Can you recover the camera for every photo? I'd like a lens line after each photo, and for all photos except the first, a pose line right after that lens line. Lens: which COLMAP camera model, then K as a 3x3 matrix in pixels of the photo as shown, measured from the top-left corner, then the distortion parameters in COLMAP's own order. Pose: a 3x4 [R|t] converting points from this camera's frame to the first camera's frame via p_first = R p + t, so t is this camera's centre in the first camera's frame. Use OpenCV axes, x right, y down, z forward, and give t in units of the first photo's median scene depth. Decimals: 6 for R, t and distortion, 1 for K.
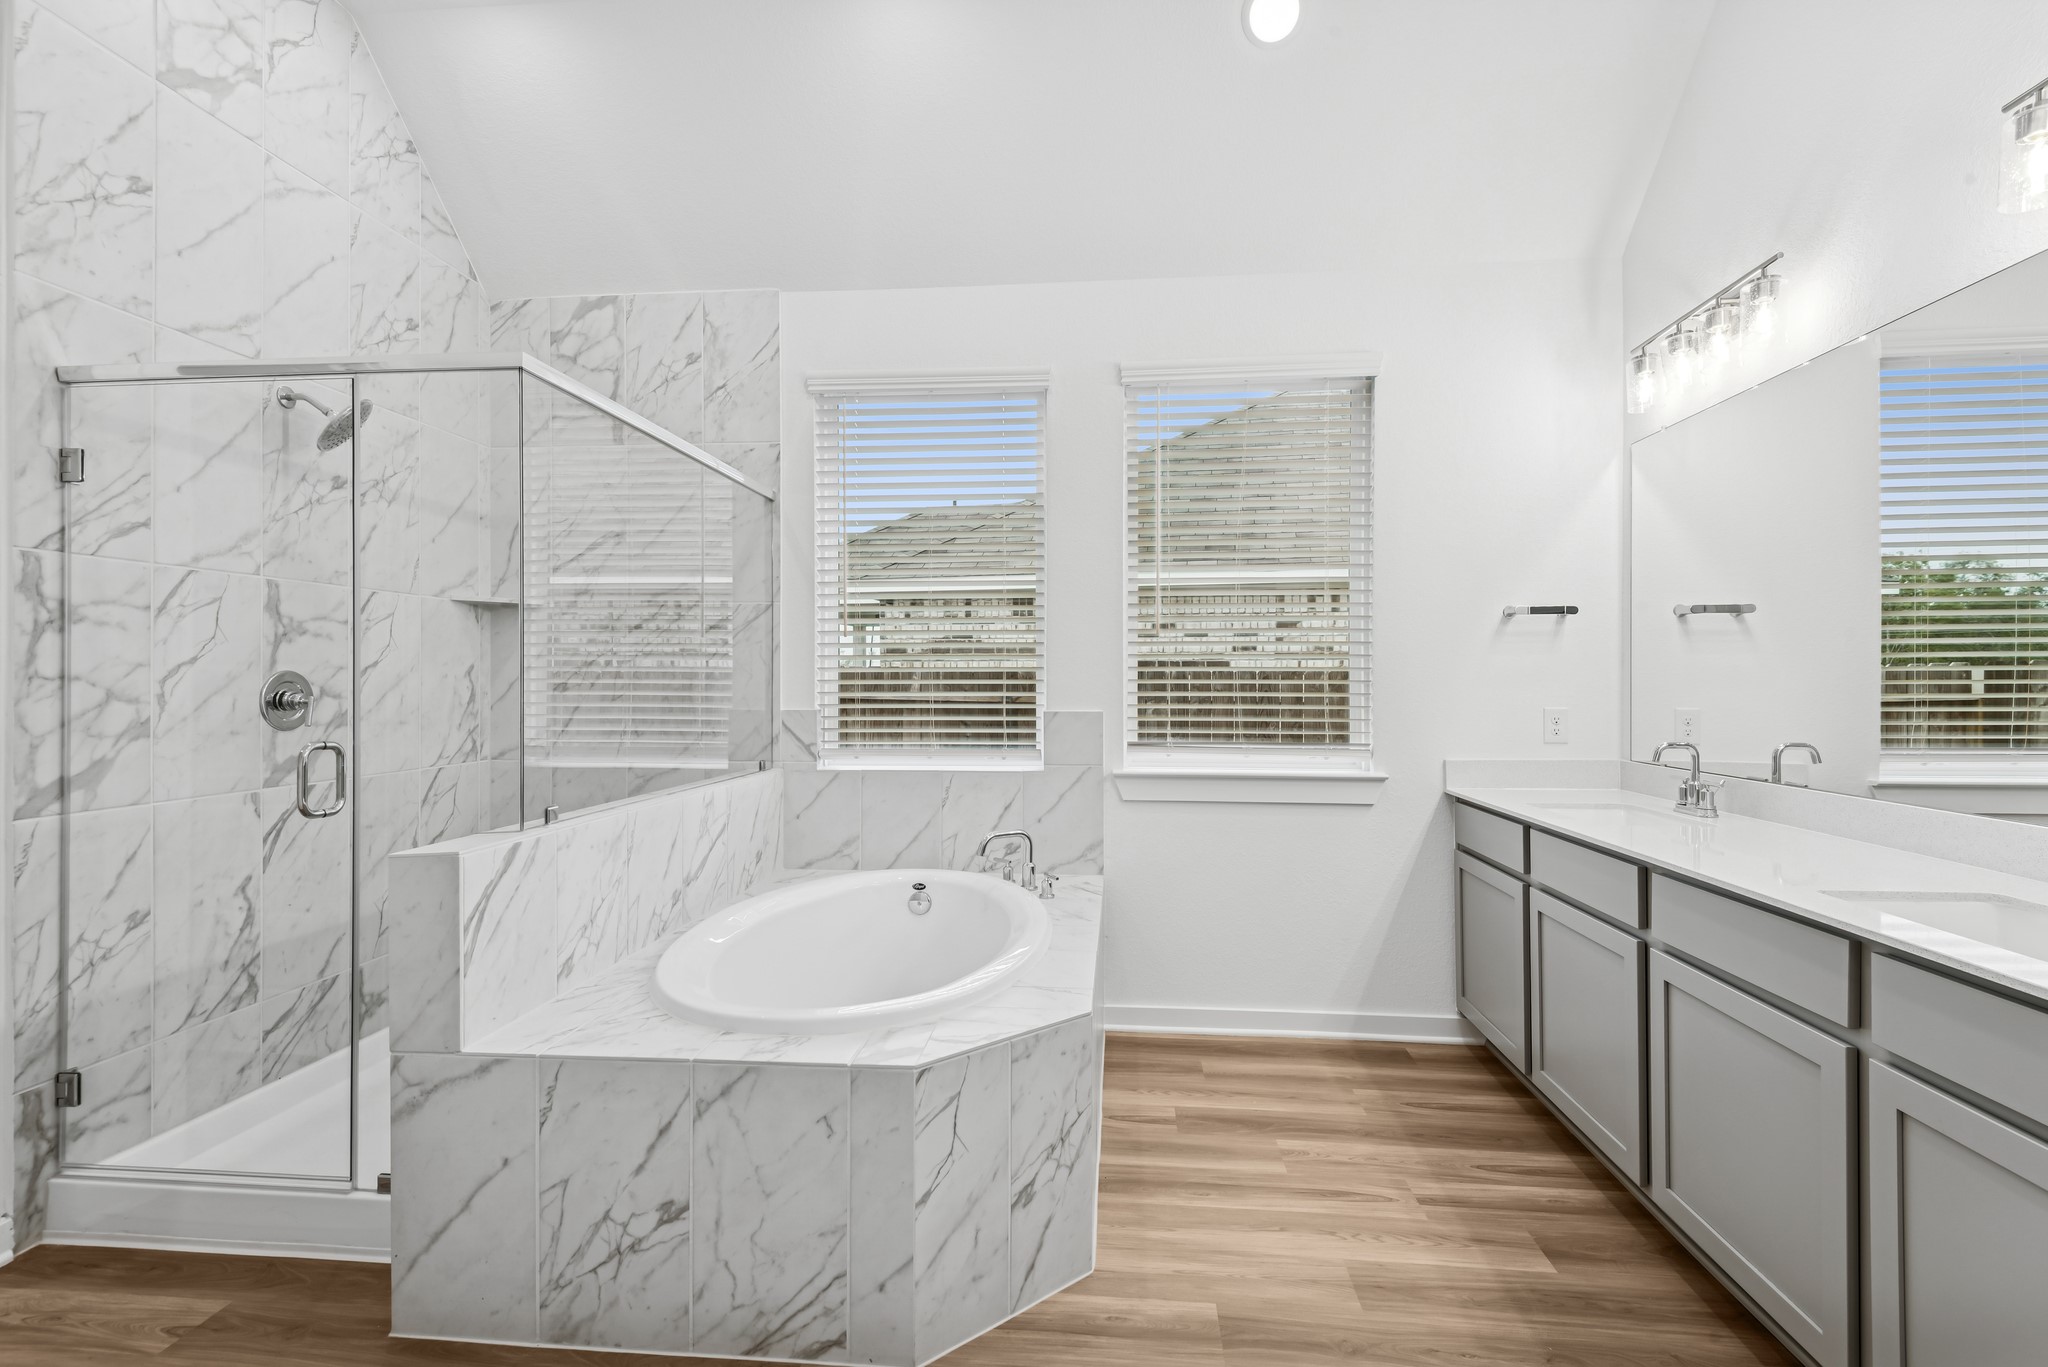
lens RADIAL K [[934.6, 0, 1029.9], [0, 934.6, 679.1], [0, 0, 1]] dist [0.030375, -0.014945]
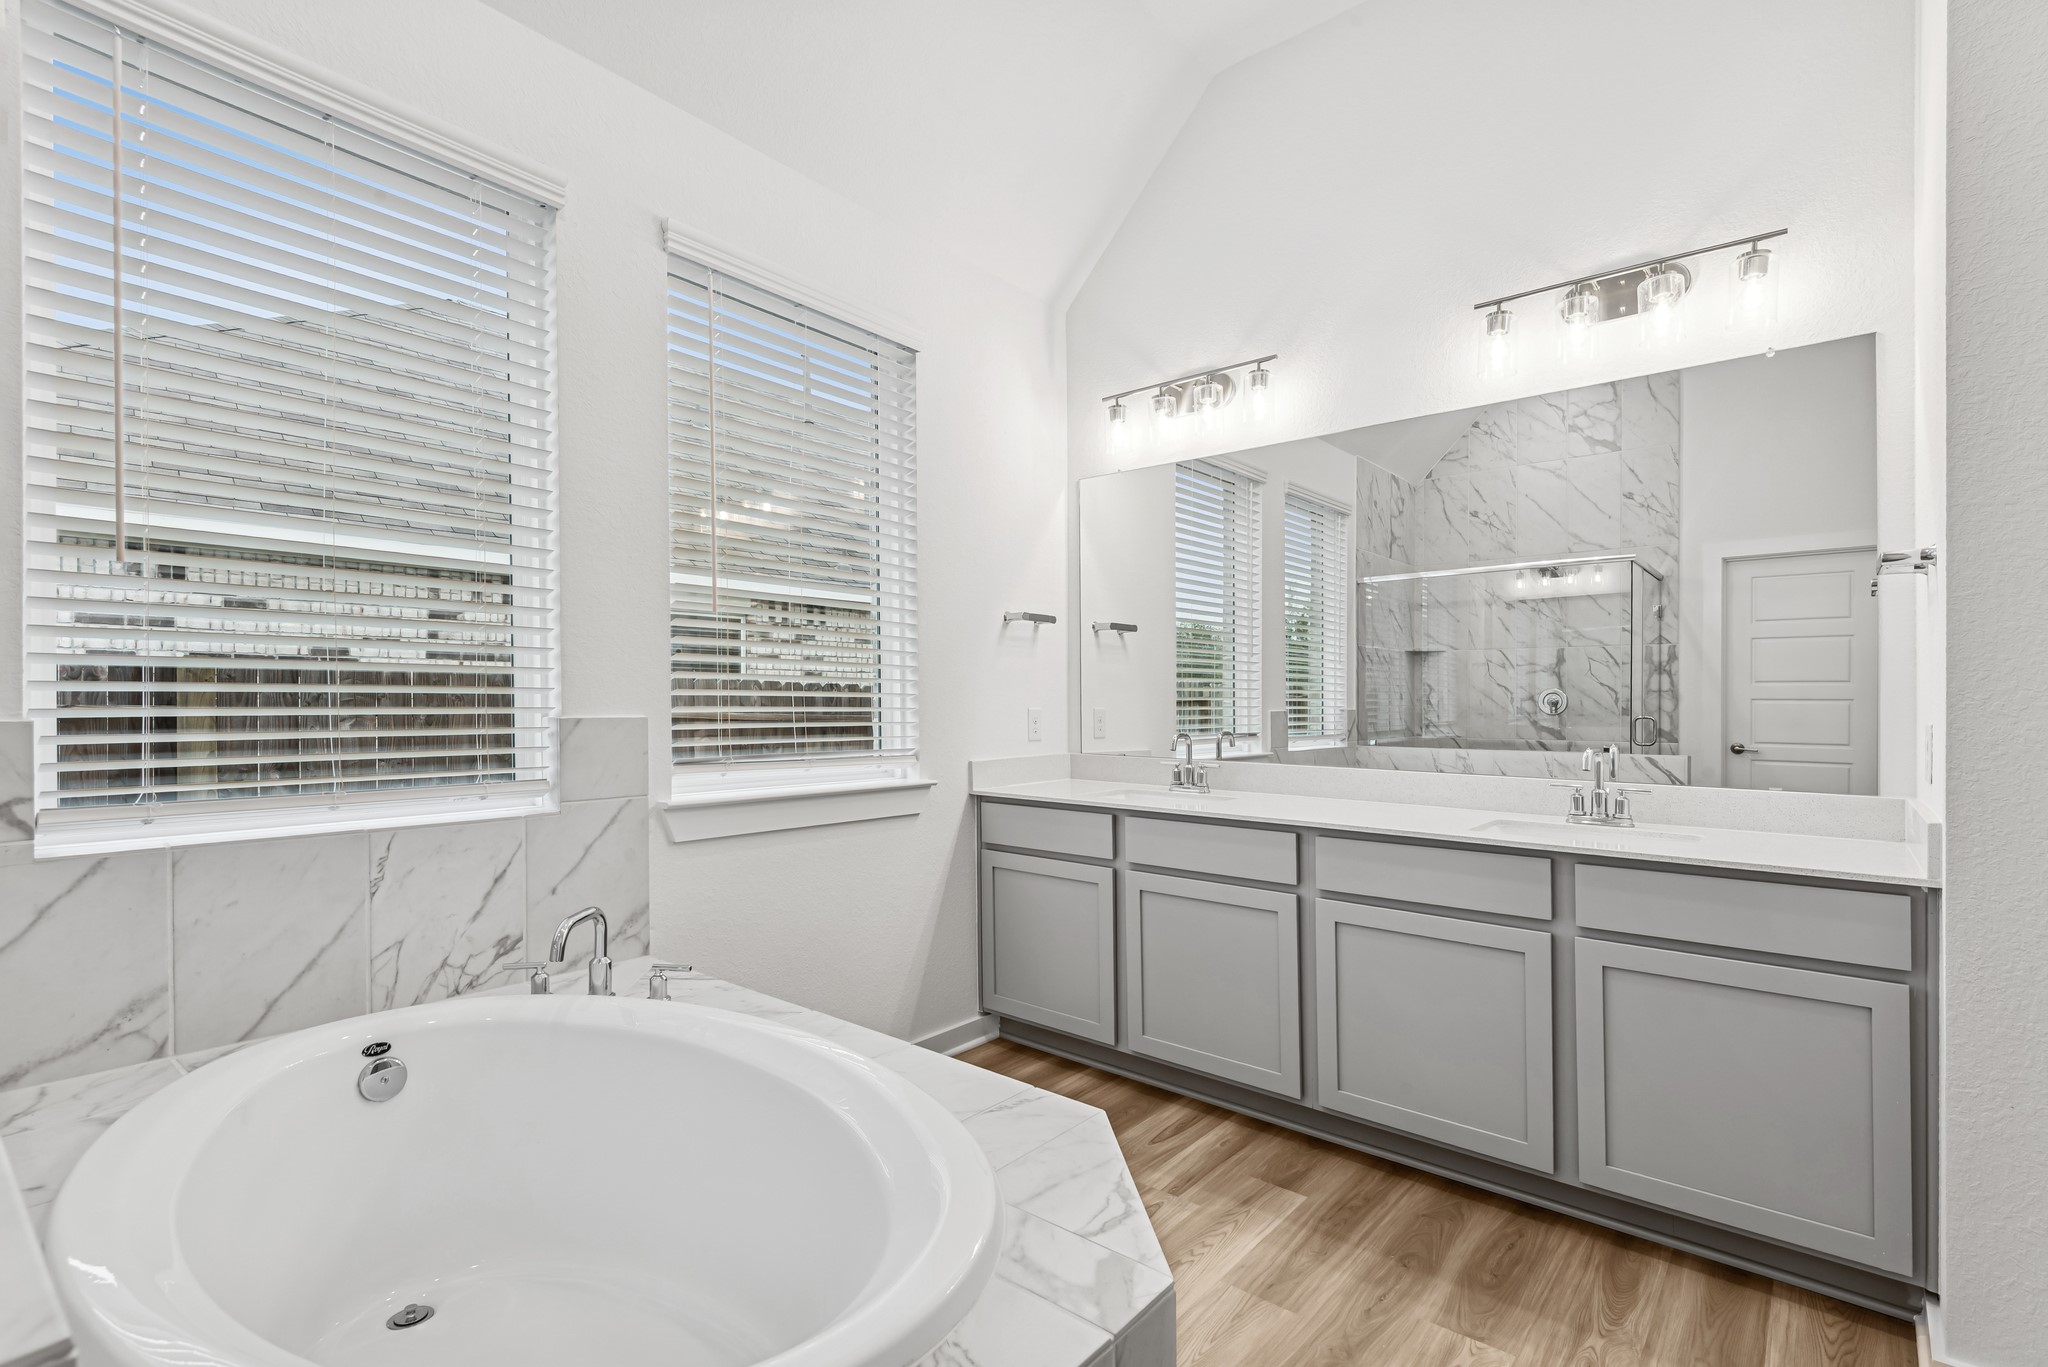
lens RADIAL K [[973.8, 0, 1025.9], [0, 973.8, 703.3], [0, 0, 1]] dist [0.092556, -0.060334]
pose [[0.564085, 0.000581, 0.825716, -0.370593], [-0.007615, 0.999961, 0.004499, 0.019342], [-0.825681, -0.008826, 0.564068, 0.365312]]
